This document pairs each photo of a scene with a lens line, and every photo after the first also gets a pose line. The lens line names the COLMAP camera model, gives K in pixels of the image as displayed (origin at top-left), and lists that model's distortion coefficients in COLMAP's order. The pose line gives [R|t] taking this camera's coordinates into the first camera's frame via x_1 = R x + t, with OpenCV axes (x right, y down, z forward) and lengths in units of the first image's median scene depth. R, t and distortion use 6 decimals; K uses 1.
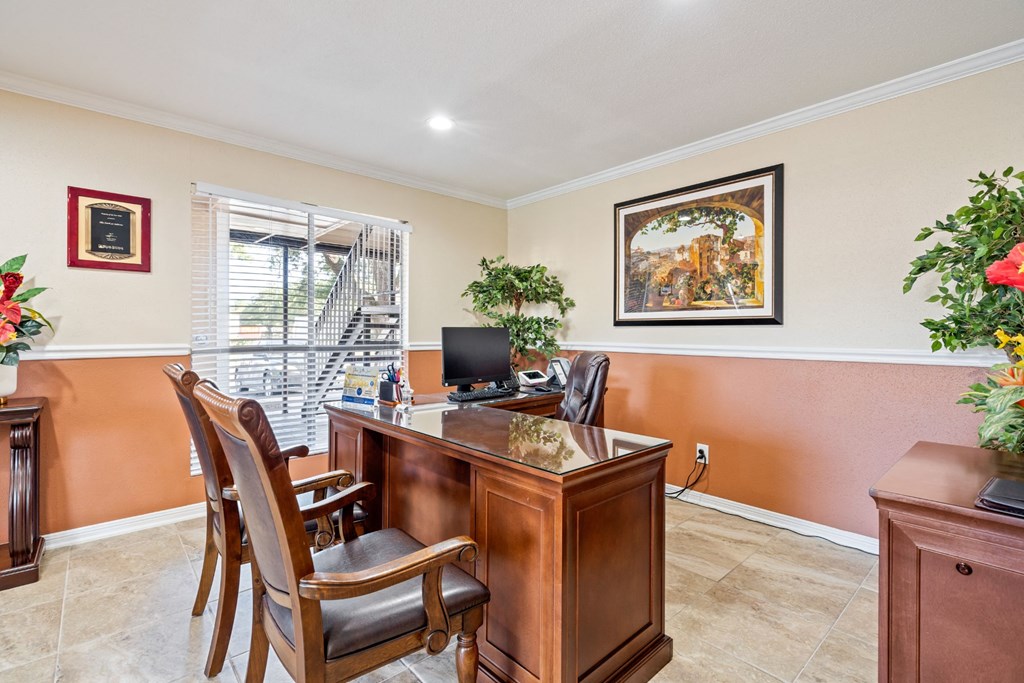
lens RADIAL K [[477.1, 0, 511.0], [0, 477.1, 332.4], [0, 0, 1]] dist [0.005422, 0.001026]
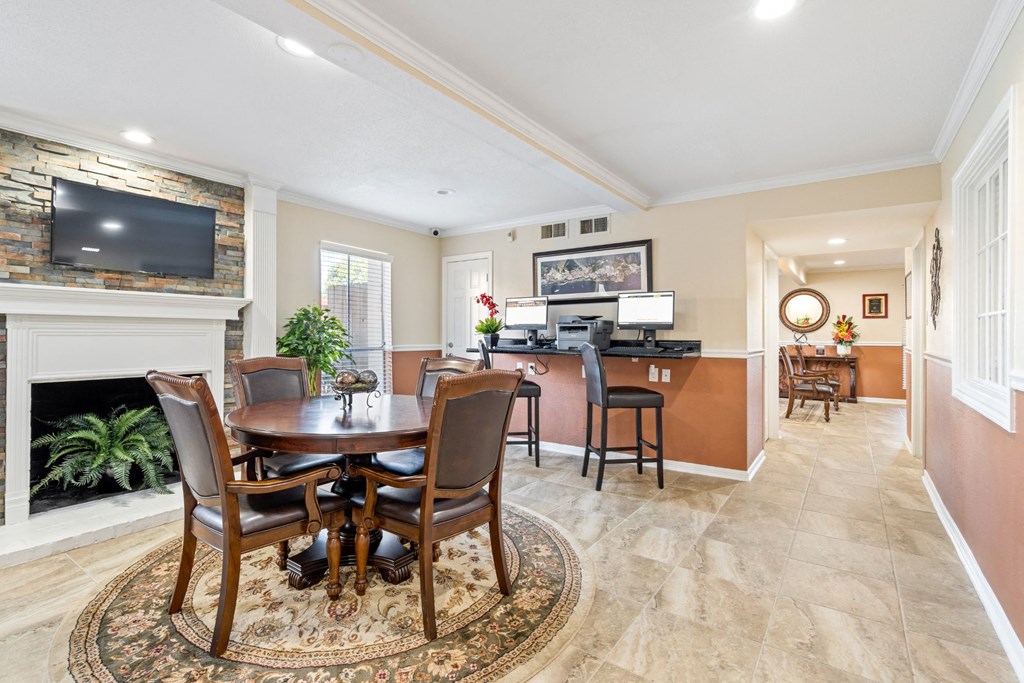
lens RADIAL K [[477.1, 0, 512.0], [0, 477.1, 337.3], [0, 0, 1]] dist [0.005422, 0.001026]
pose [[0.209875, -0.001979, -0.977726, 1.449867], [0.001506, 0.999997, -0.001701, -0.001976], [0.977727, -0.001116, 0.209878, -1.660201]]
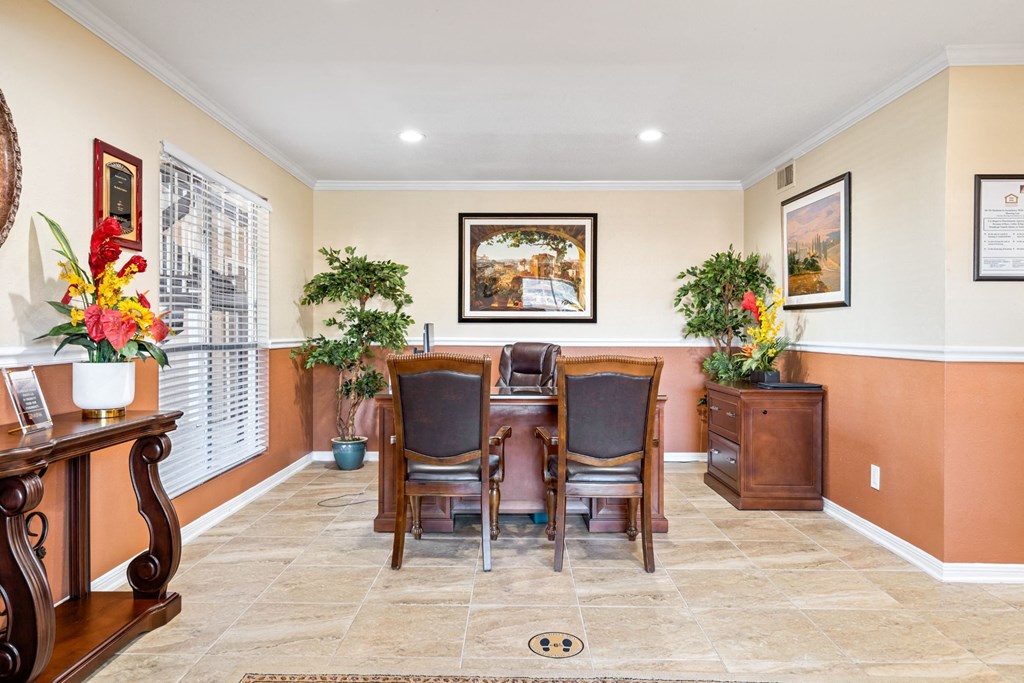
lens RADIAL K [[667.8, 0, 515.0], [0, 667.8, 338.0], [0, 0, 1]] dist [0.001274, 0.005781]
pose [[0.679996, -0.008072, 0.733171, -0.995320], [-0.002918, 0.999902, 0.013715, 0.001801], [-0.733210, -0.011465, 0.679906, -0.189178]]
